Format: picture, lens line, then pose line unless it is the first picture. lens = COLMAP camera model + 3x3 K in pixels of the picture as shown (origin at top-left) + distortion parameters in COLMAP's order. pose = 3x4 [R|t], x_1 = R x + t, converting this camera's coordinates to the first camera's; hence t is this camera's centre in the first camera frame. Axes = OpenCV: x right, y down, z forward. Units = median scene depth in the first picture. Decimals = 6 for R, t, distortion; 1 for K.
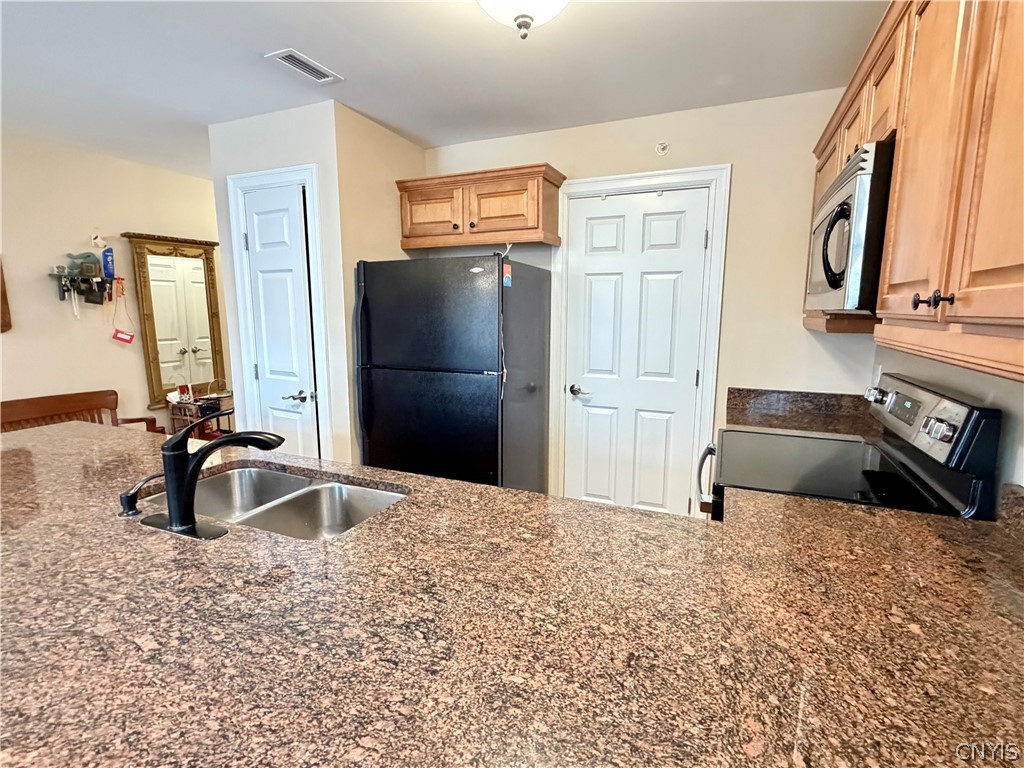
lens RADIAL K [[502.2, 0, 508.0], [0, 502.2, 386.6], [0, 0, 1]] dist [-0.000850, 0.000315]
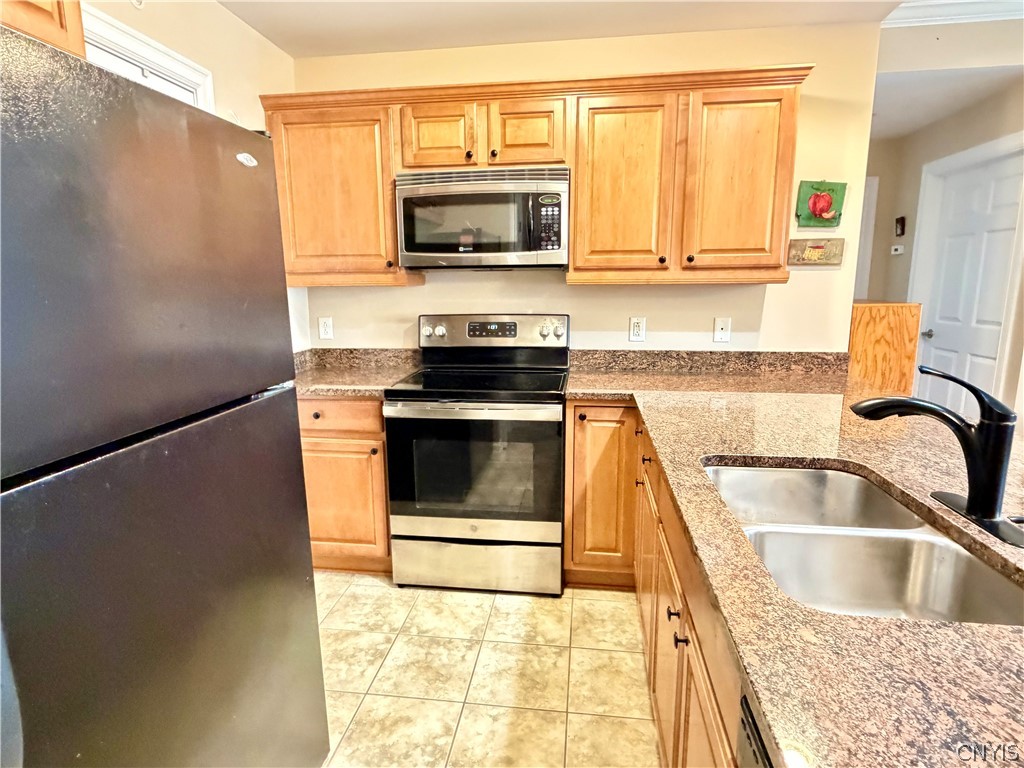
lens RADIAL K [[576.3, 0, 510.3], [0, 576.3, 387.8], [0, 0, 1]] dist [-0.000536, 0.000149]
pose [[-0.276364, -0.175575, 0.944879, -0.858329], [0.154601, 0.962244, 0.224020, -0.160051], [-0.948536, 0.207990, -0.238786, 1.276941]]
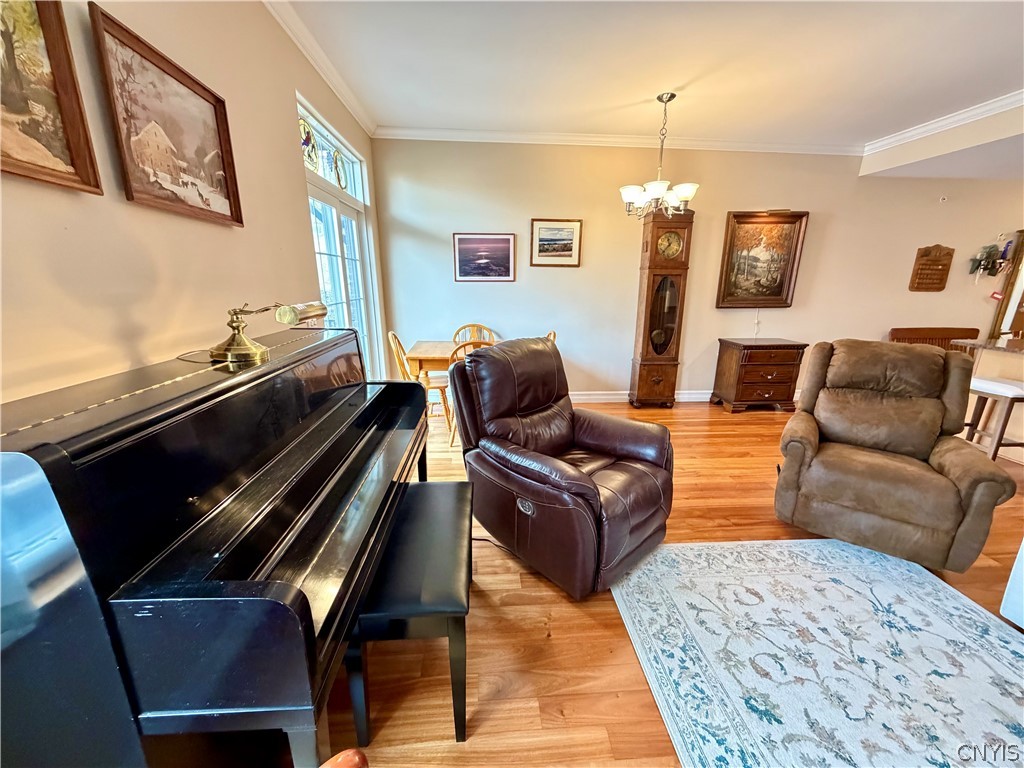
lens RADIAL K [[408.2, 0, 510.0], [0, 408.2, 385.5], [0, 0, 1]] dist [0.000105, -0.000338]
pose [[0.466078, 0.224558, -0.855772, -0.611110], [-0.139482, 0.973808, 0.179565, 0.326507], [0.873680, 0.035673, 0.485192, -2.012332]]
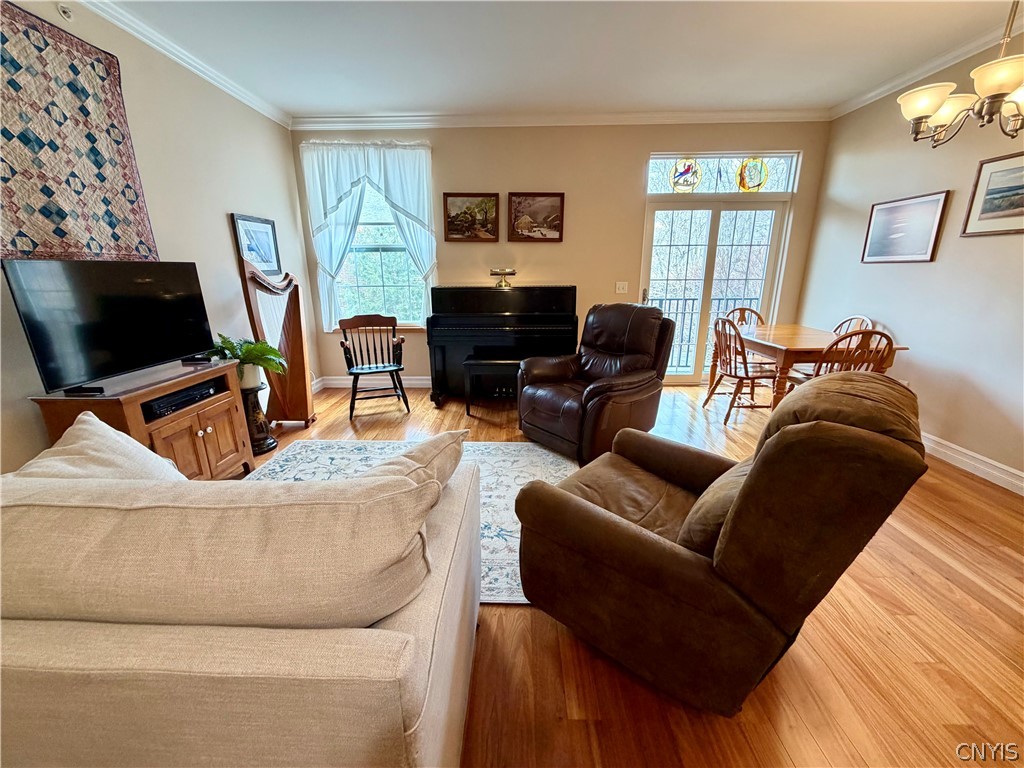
lens RADIAL K [[408.2, 0, 509.1], [0, 408.2, 385.5], [0, 0, 1]] dist [0.000105, -0.000338]
pose [[-0.923007, 0.108740, -0.369099, -0.542358], [-0.055258, 0.911835, 0.406820, 0.031727], [0.380795, 0.395894, -0.835622, 0.133483]]
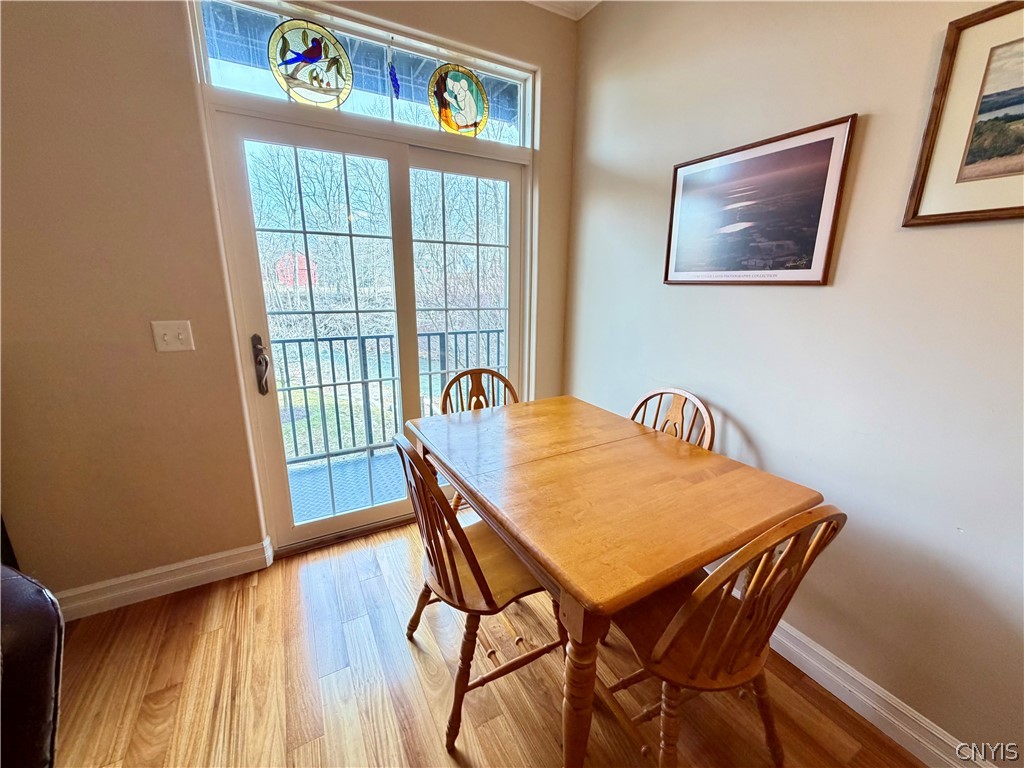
lens RADIAL K [[408.2, 0, 508.9], [0, 408.2, 385.1], [0, 0, 1]] dist [0.000105, -0.000338]
pose [[-0.604866, 0.183435, -0.774912, -1.894122], [-0.138843, 0.933909, 0.329448, 0.160544], [0.784130, 0.306863, -0.539421, -0.813065]]
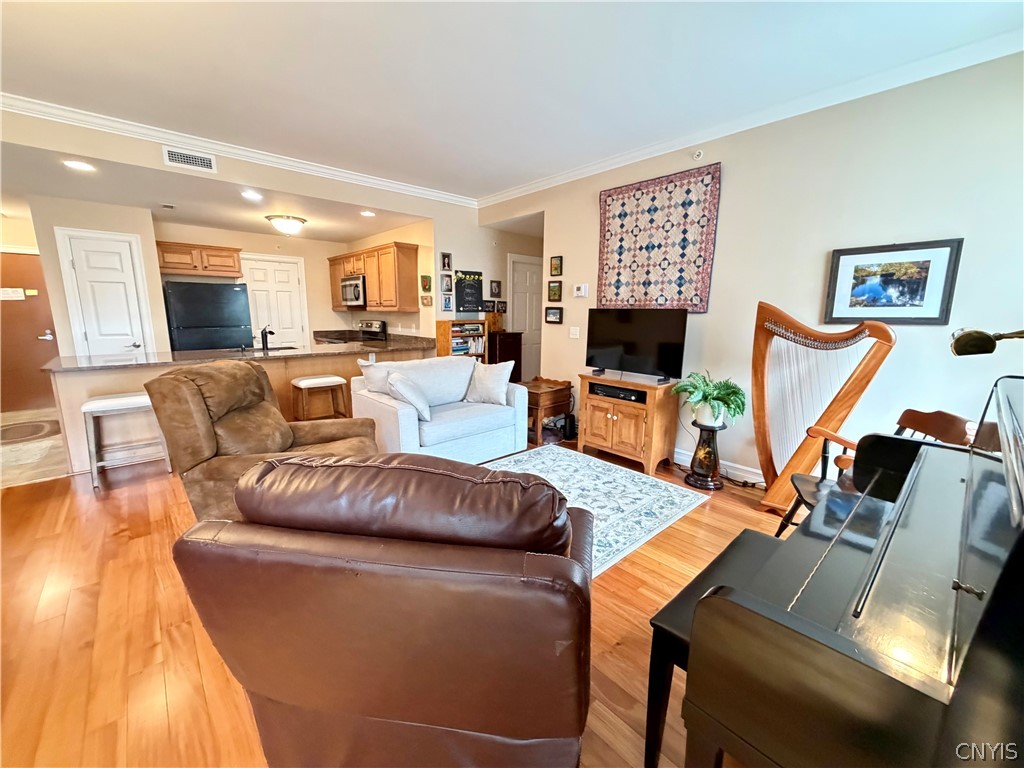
lens RADIAL K [[408.2, 0, 508.7], [0, 408.2, 385.5], [0, 0, 1]] dist [0.000105, -0.000338]
pose [[0.405187, -0.163093, 0.899569, -2.099803], [0.133199, 0.983991, 0.118403, 0.296655], [-0.904479, 0.071846, 0.420424, -1.674099]]
